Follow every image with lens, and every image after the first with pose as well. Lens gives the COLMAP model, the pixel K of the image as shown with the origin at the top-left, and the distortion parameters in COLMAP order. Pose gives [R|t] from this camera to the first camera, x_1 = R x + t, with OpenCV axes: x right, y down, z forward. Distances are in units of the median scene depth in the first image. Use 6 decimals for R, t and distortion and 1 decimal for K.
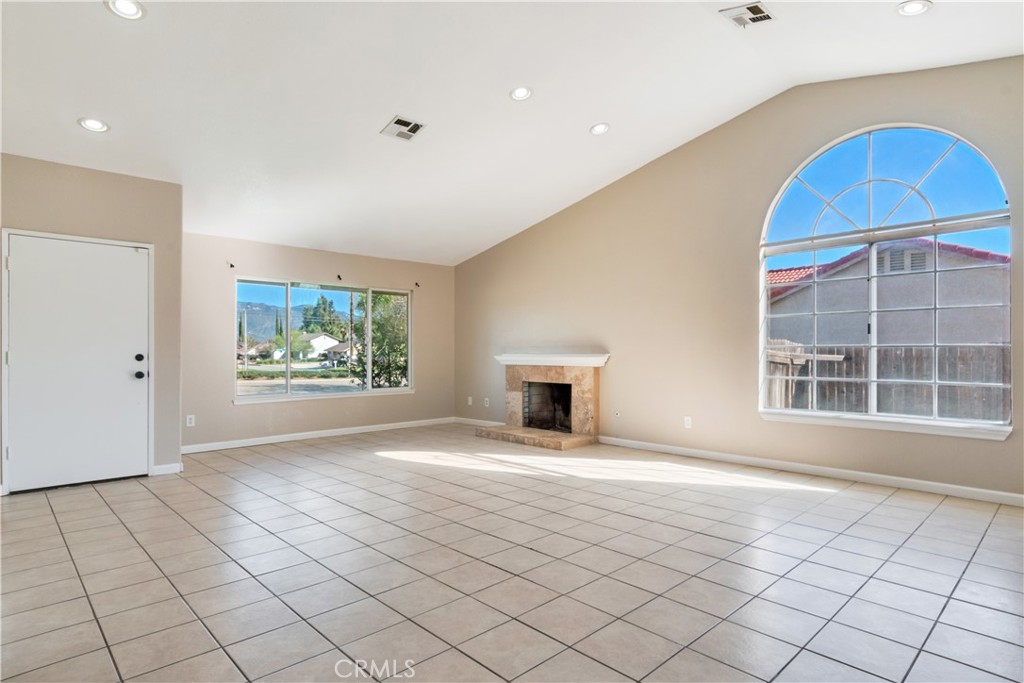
lens RADIAL K [[541.7, 0, 532.0], [0, 541.7, 369.6], [0, 0, 1]] dist [-0.009662, -0.001609]
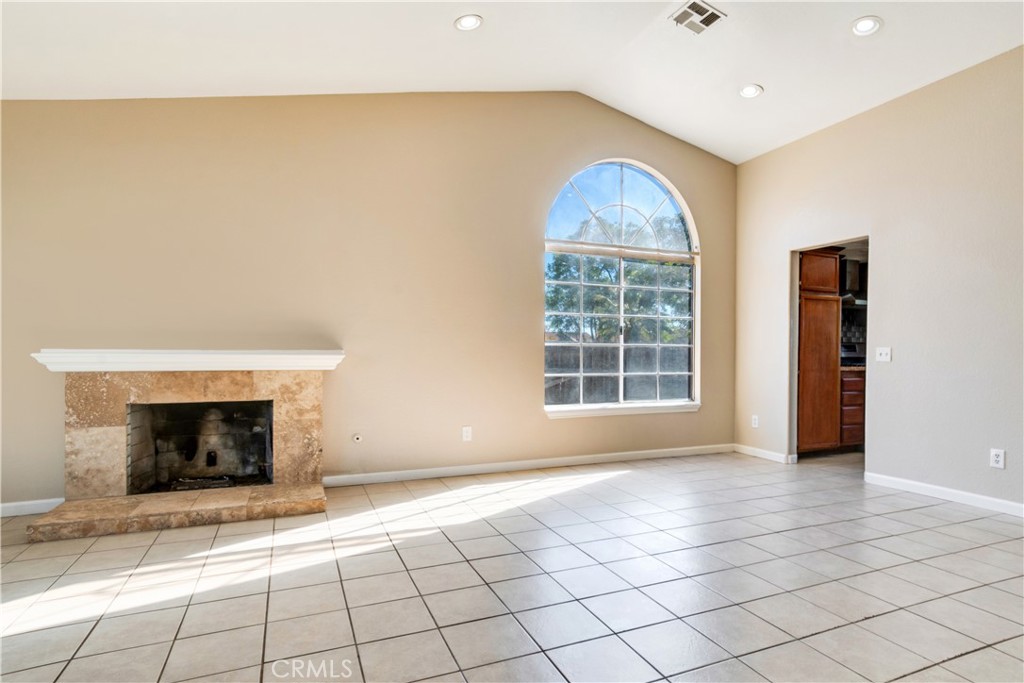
lens RADIAL K [[541.7, 0, 531.5], [0, 541.7, 366.7], [0, 0, 1]] dist [-0.009662, -0.001609]
pose [[0.356613, -0.020785, 0.934021, -0.339068], [0.023663, 0.999633, 0.013211, -0.010114], [-0.933952, 0.017390, 0.356974, 0.470606]]
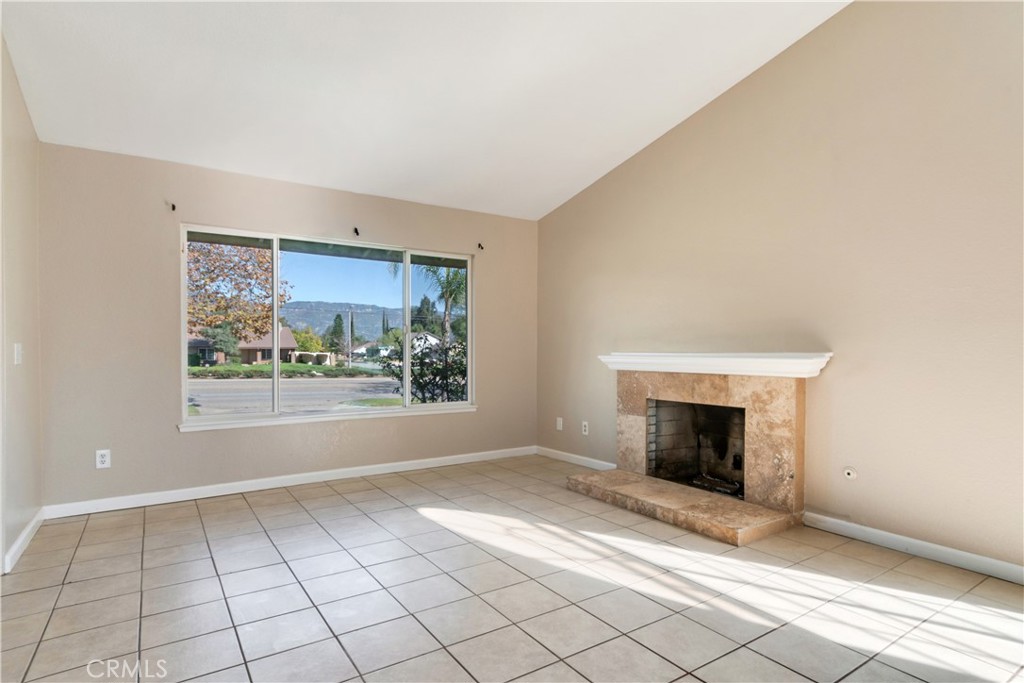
lens RADIAL K [[541.7, 0, 525.4], [0, 541.7, 357.6], [0, 0, 1]] dist [-0.009662, -0.001609]
pose [[0.981969, 0.005444, -0.188964, -0.035474], [-0.009312, 0.999765, -0.019586, -0.010203], [0.188813, 0.020993, 0.981789, 0.388133]]
